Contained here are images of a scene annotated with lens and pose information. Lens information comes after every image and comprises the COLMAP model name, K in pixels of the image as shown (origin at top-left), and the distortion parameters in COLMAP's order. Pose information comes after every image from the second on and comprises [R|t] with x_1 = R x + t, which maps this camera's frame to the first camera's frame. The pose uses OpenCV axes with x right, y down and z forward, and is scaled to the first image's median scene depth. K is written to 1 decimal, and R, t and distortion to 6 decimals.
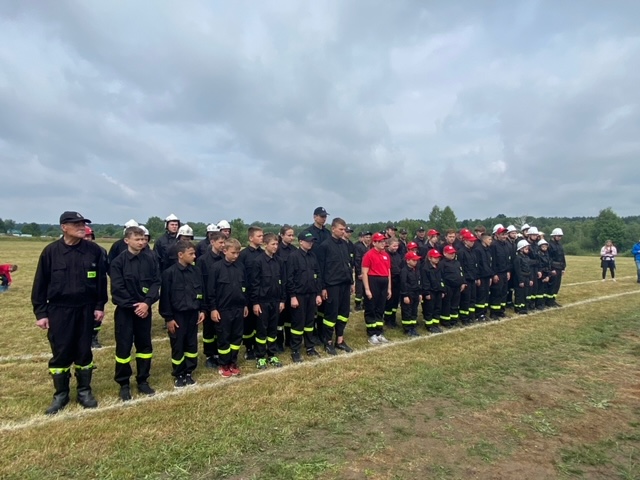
lens RADIAL K [[377.8, 0, 321.1], [0, 377.8, 239.7], [0, 0, 1]] dist [-0.026060, -0.002097]
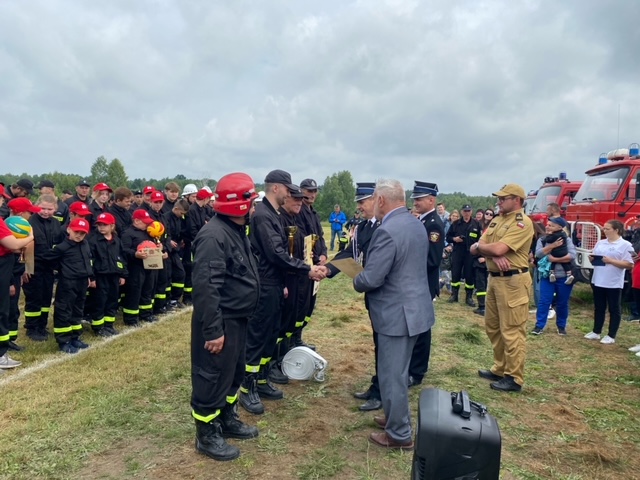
lens RADIAL K [[477.3, 0, 323.9], [0, 477.3, 241.8], [0, 0, 1]] dist [0.006596, -0.007460]
pose [[0.742481, -0.031869, 0.669108, 0.014878], [-0.020299, 0.997338, 0.070028, 0.009045], [-0.669559, -0.065577, 0.739858, 0.125984]]
